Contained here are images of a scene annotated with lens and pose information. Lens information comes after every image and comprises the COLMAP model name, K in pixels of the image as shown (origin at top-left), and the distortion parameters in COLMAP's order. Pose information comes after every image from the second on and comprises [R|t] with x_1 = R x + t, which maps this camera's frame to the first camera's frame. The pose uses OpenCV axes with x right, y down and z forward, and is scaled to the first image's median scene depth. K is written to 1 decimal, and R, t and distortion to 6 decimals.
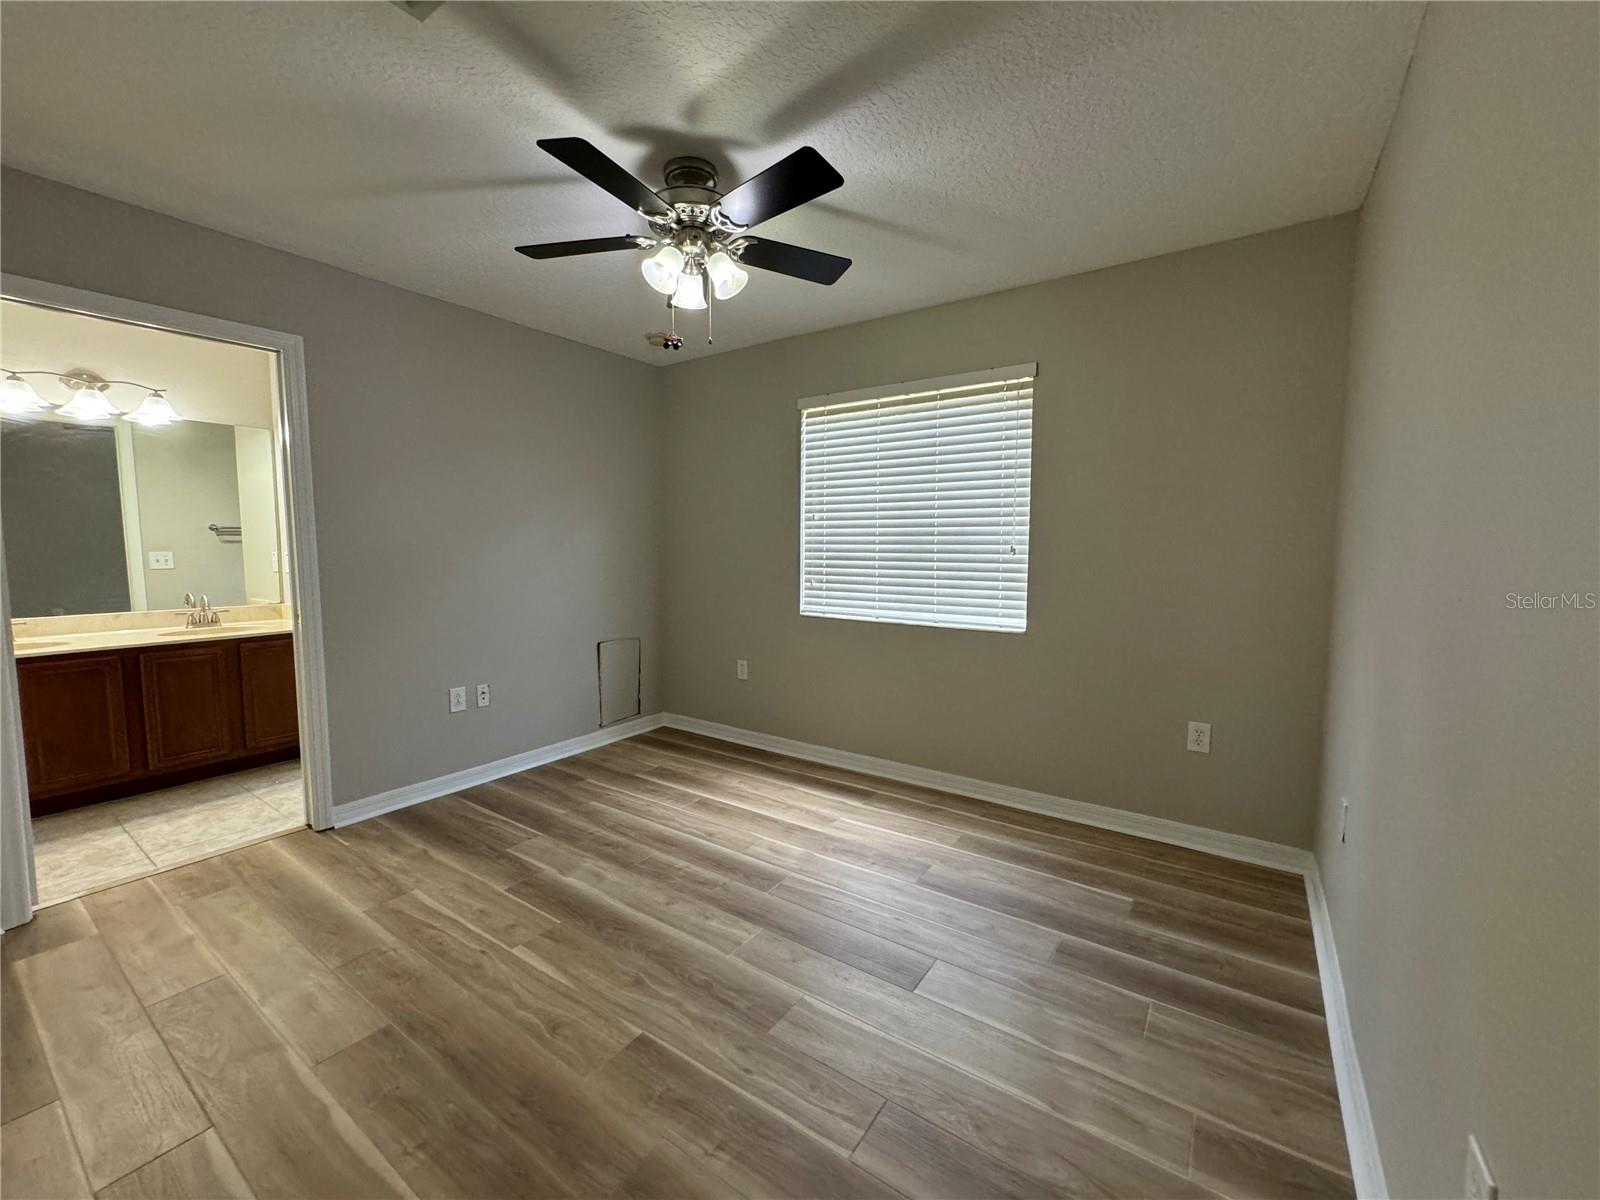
lens RADIAL K [[642.4, 0, 799.0], [0, 642.4, 598.3], [0, 0, 1]] dist [-0.003490, 0.000799]
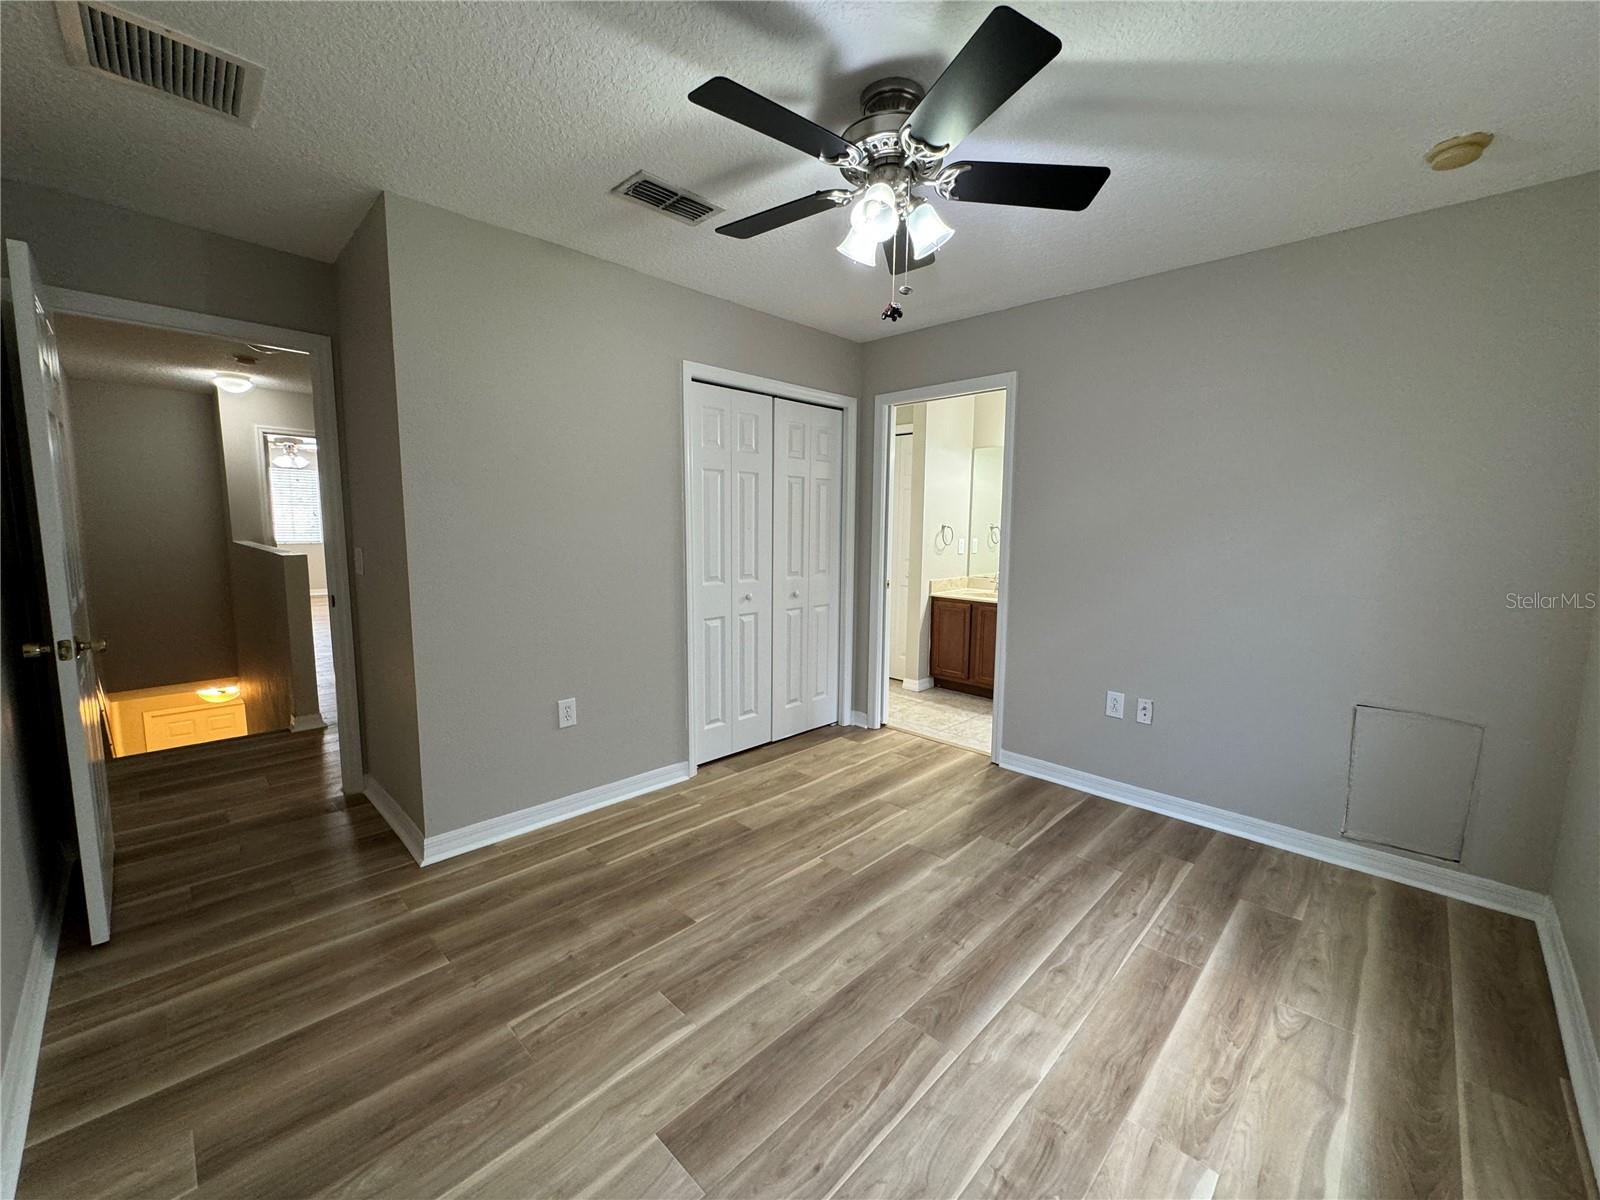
lens RADIAL K [[642.4, 0, 799.0], [0, 642.4, 598.3], [0, 0, 1]] dist [-0.003490, 0.000799]
pose [[-0.164028, 0.110569, -0.980239, 0.543138], [-0.098292, 0.986921, 0.127770, -0.086525], [0.981546, 0.117308, -0.151015, 0.790249]]
